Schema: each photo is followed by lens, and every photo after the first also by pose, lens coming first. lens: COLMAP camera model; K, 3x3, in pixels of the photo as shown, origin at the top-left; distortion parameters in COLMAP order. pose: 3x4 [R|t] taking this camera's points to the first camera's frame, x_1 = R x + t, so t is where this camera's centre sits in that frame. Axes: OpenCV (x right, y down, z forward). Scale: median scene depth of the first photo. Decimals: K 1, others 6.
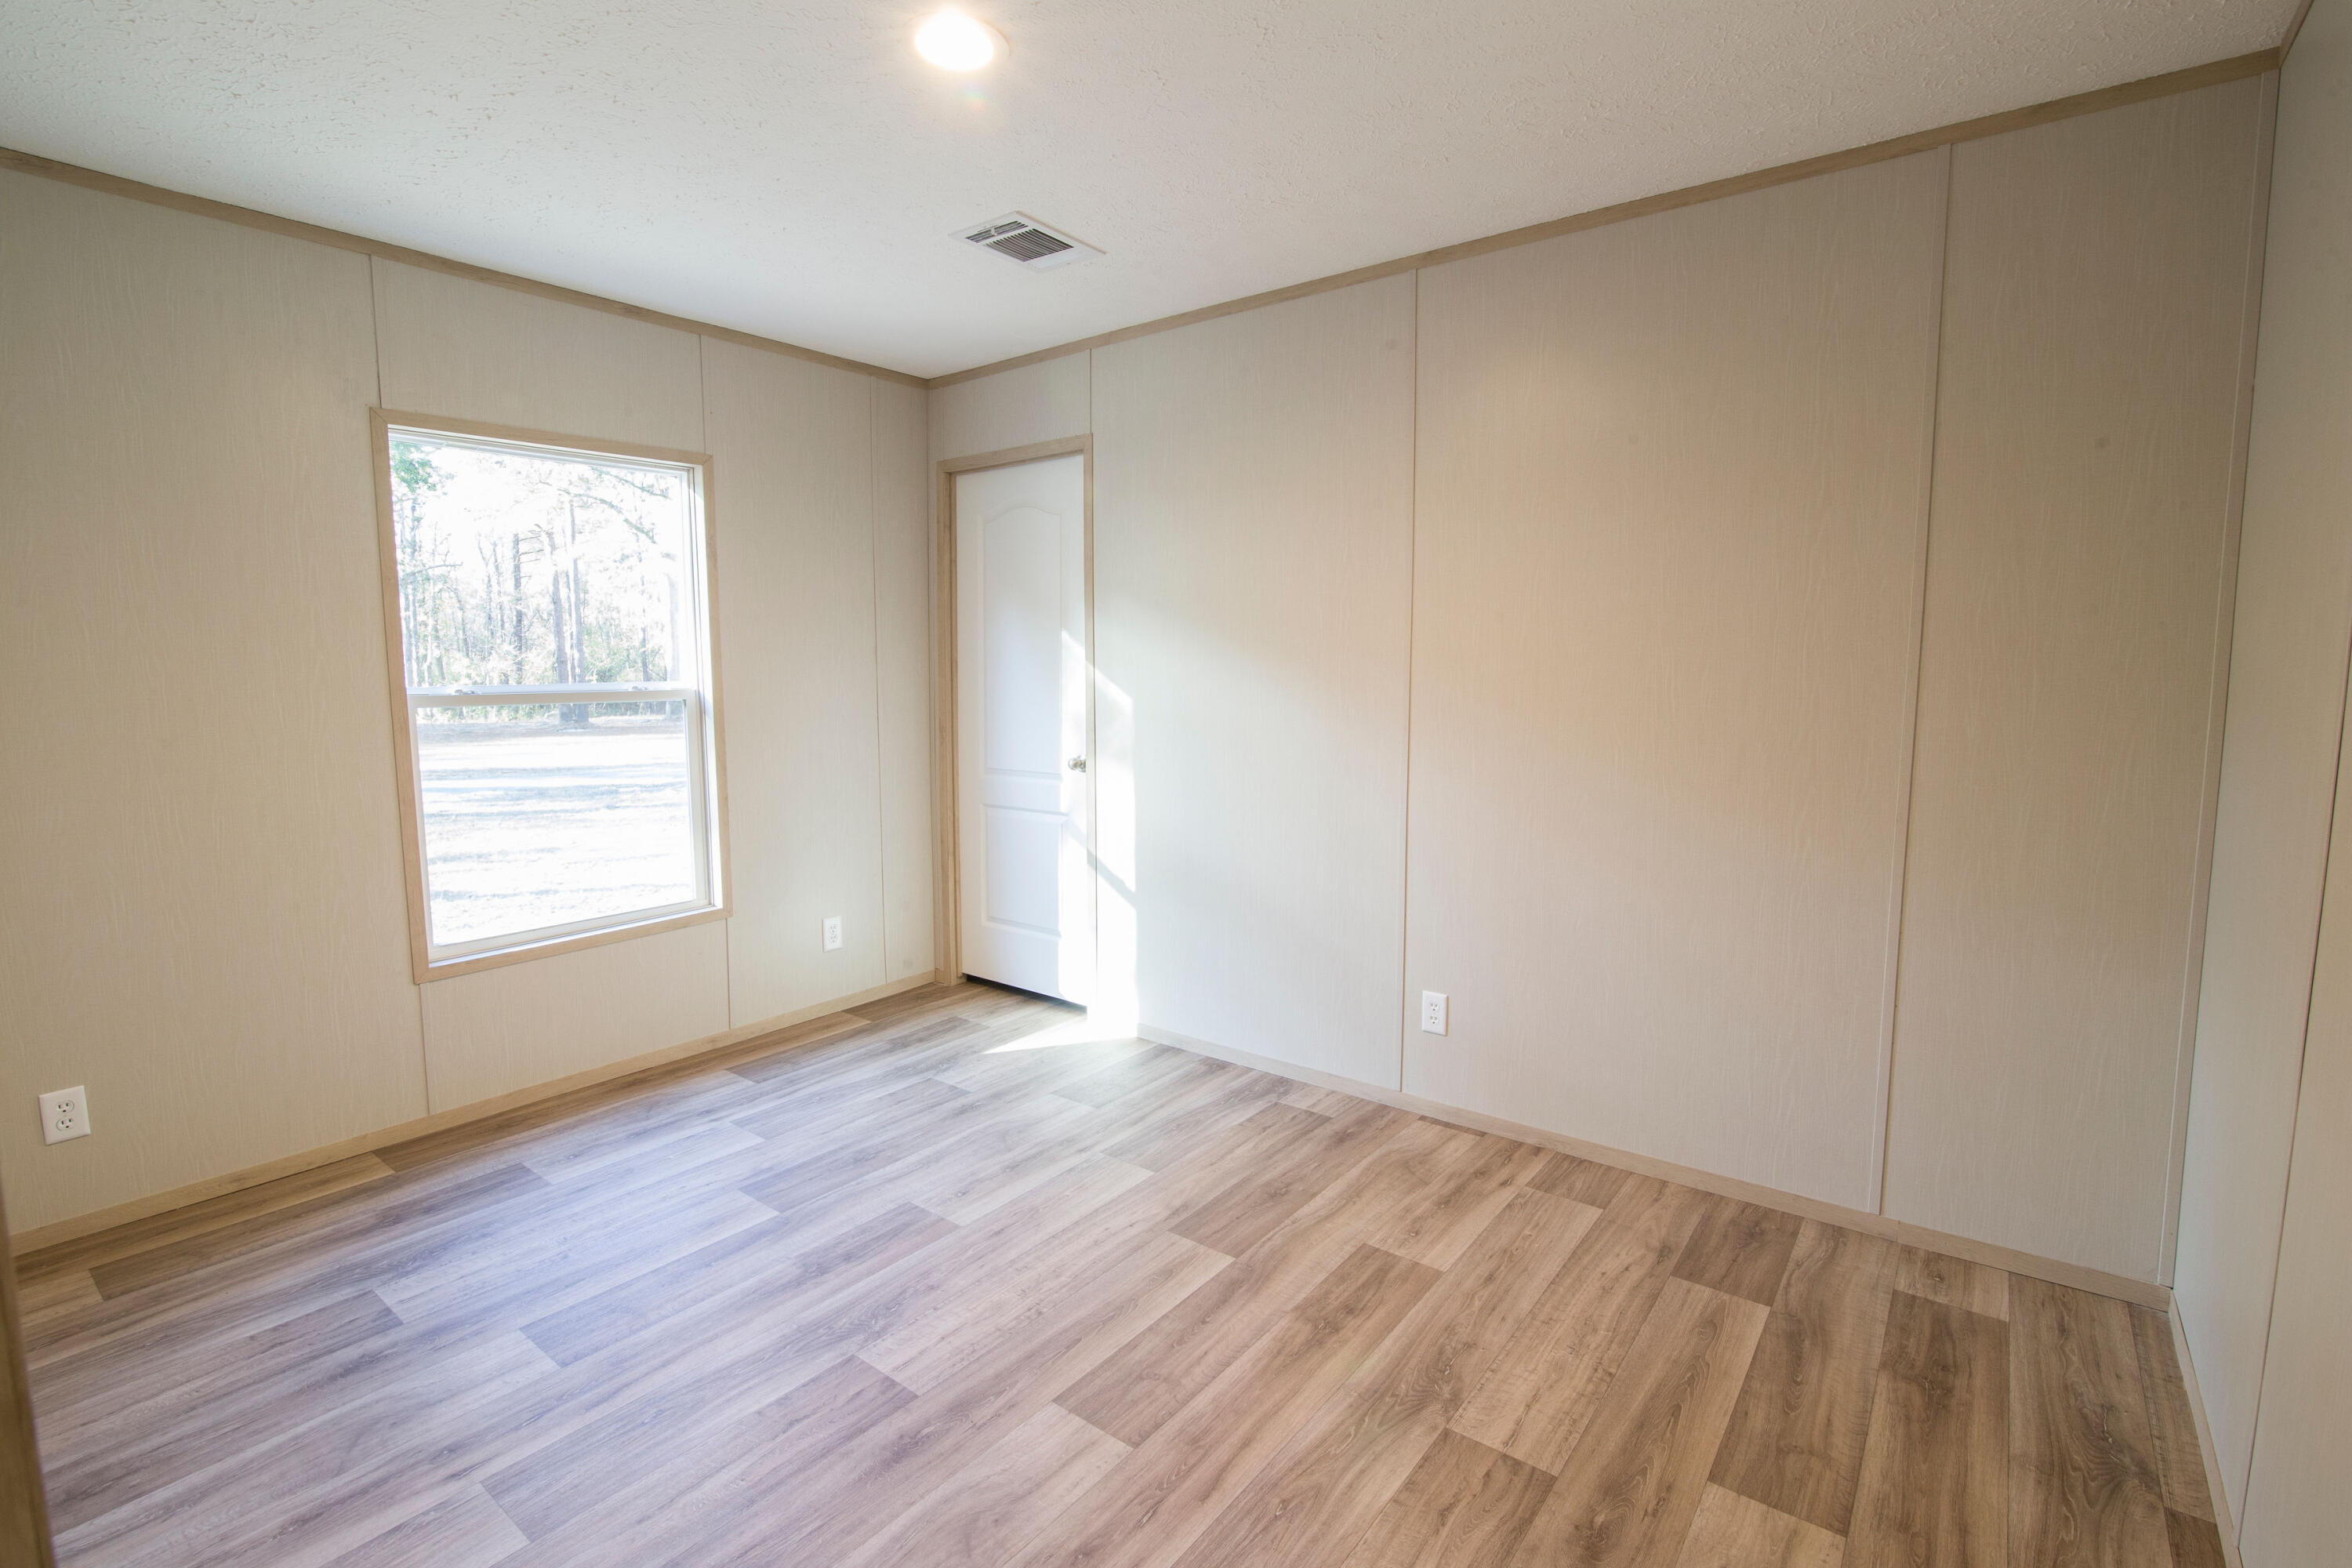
lens RADIAL K [[1074.5, 0, 1173.7], [0, 1074.5, 774.0], [0, 0, 1]] dist [-0.027404, 0.004581]
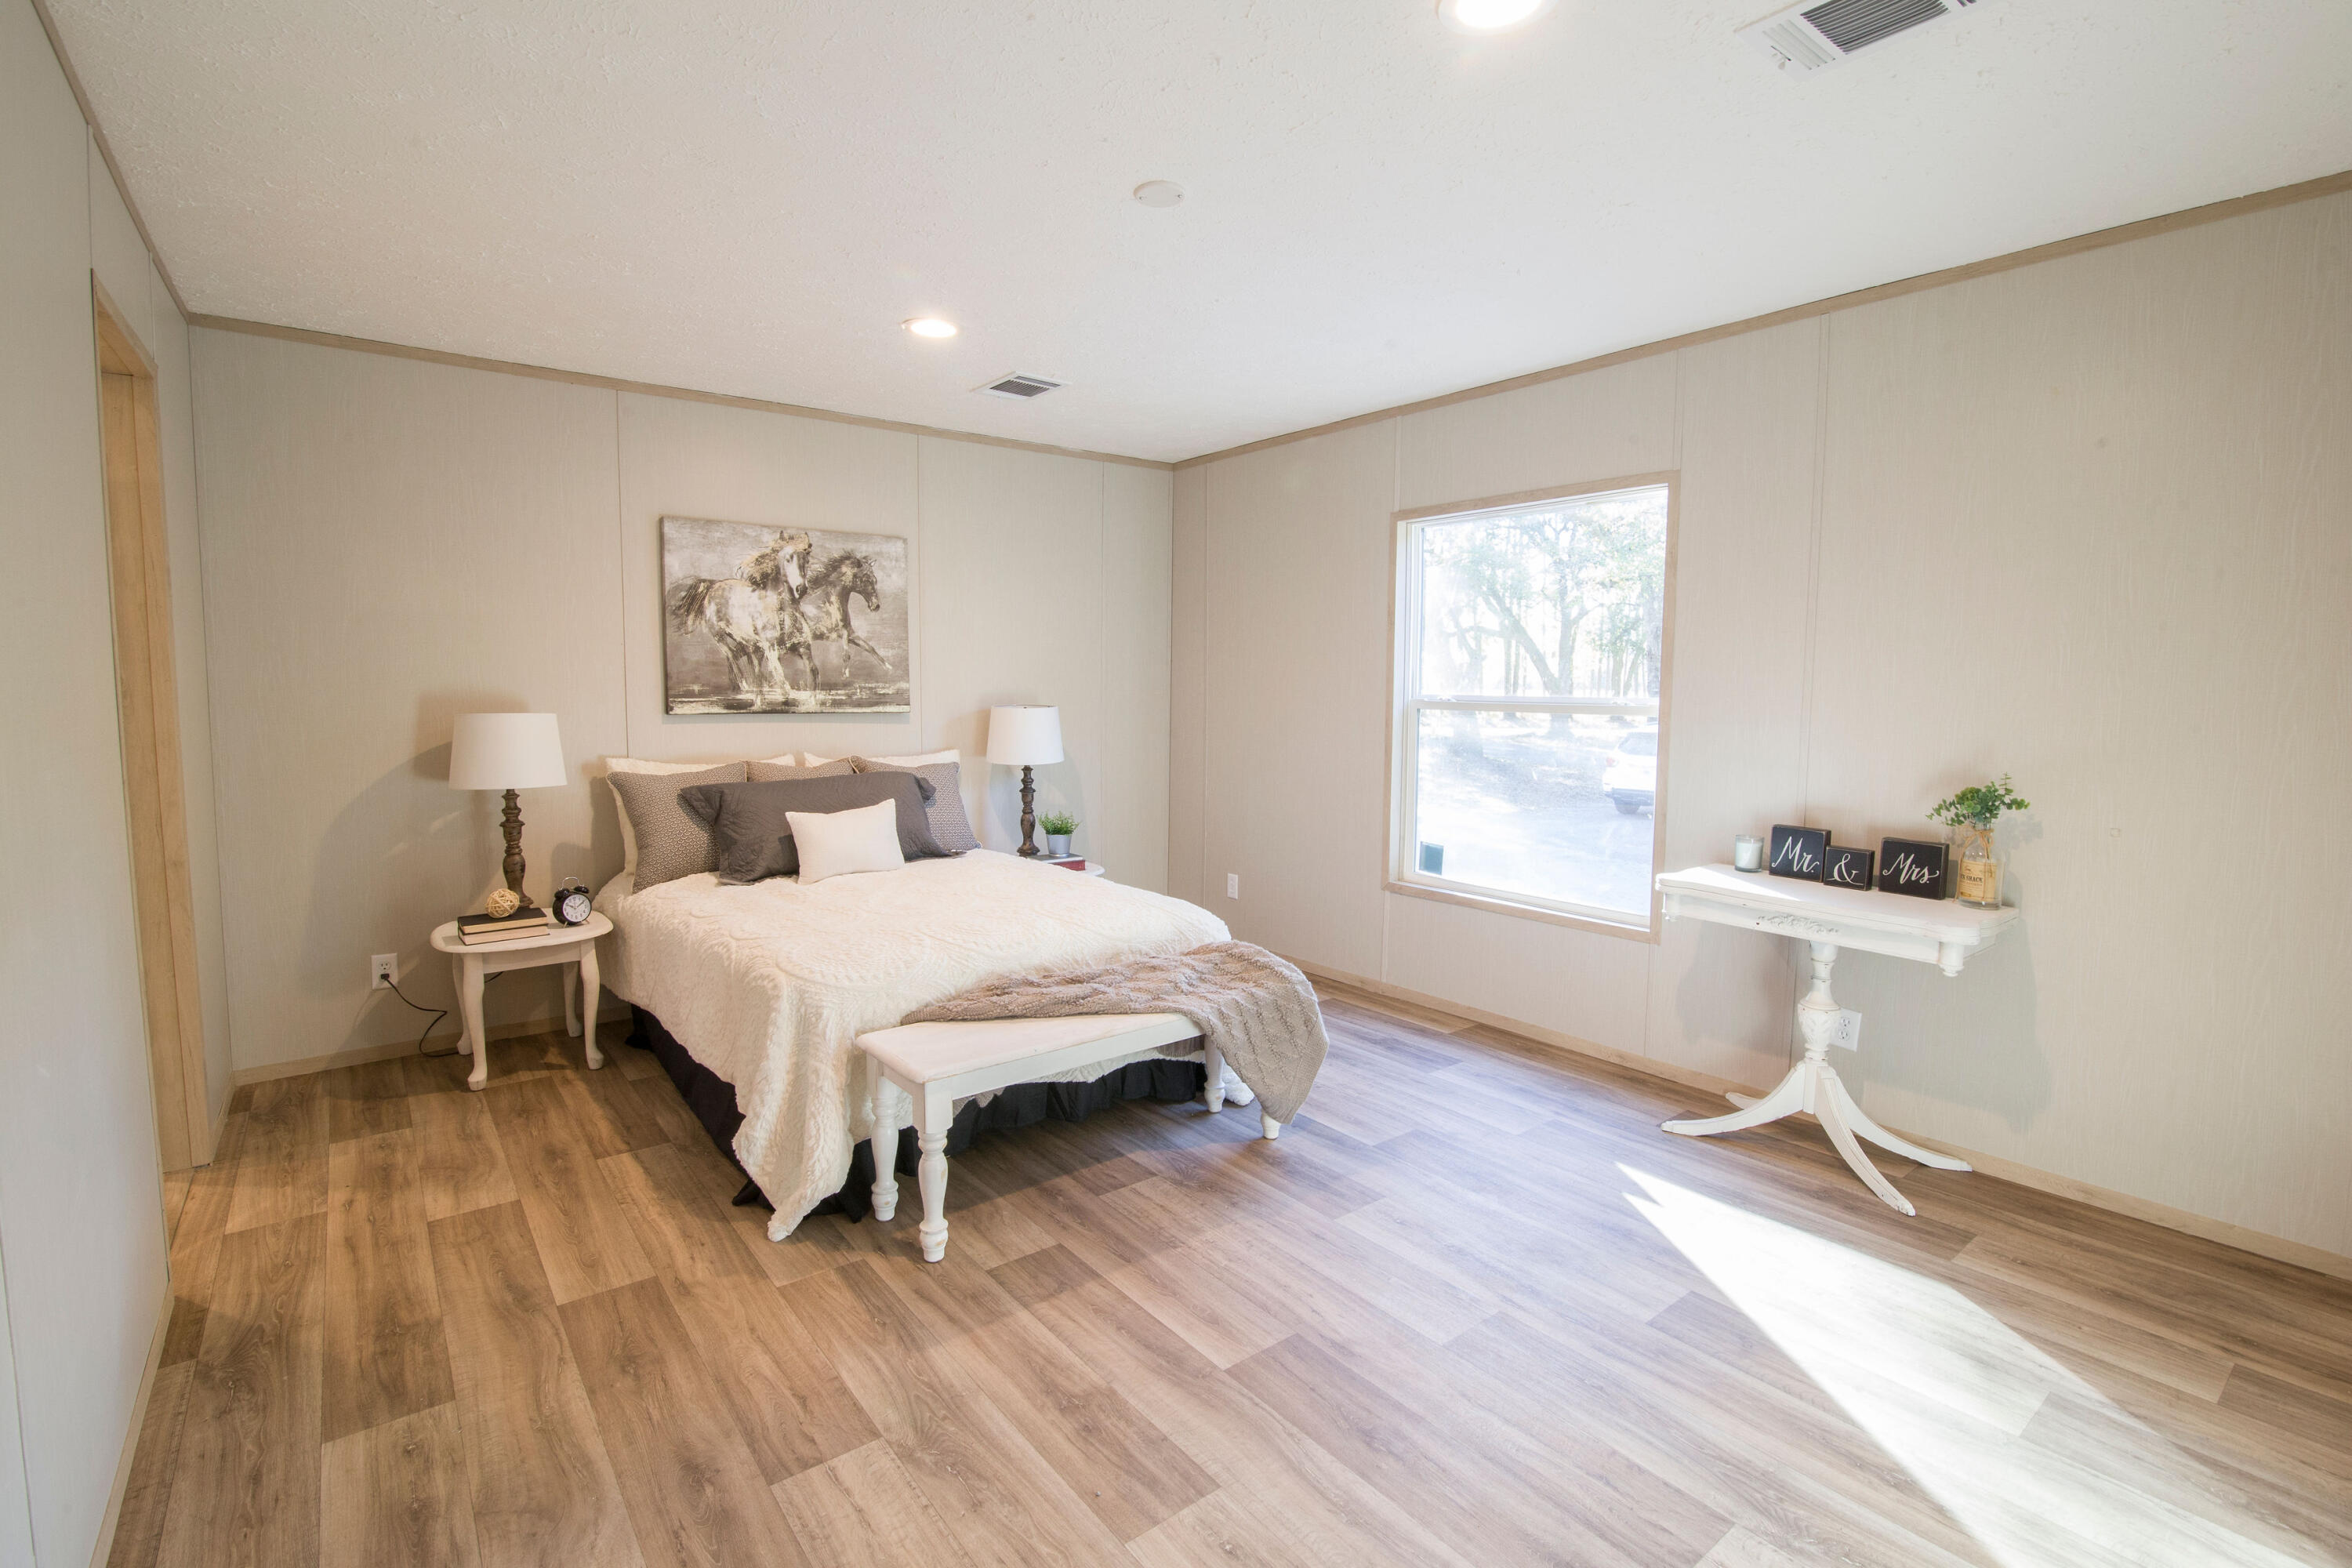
lens RADIAL K [[1076.2, 0, 1183.1], [0, 1076.2, 765.6], [0, 0, 1]] dist [-0.014329, -0.001340]
pose [[-0.242485, 0.078595, -0.966966, 1.189442], [-0.104904, 0.988745, 0.106672, -0.164564], [0.964467, 0.127305, -0.231510, 1.519987]]
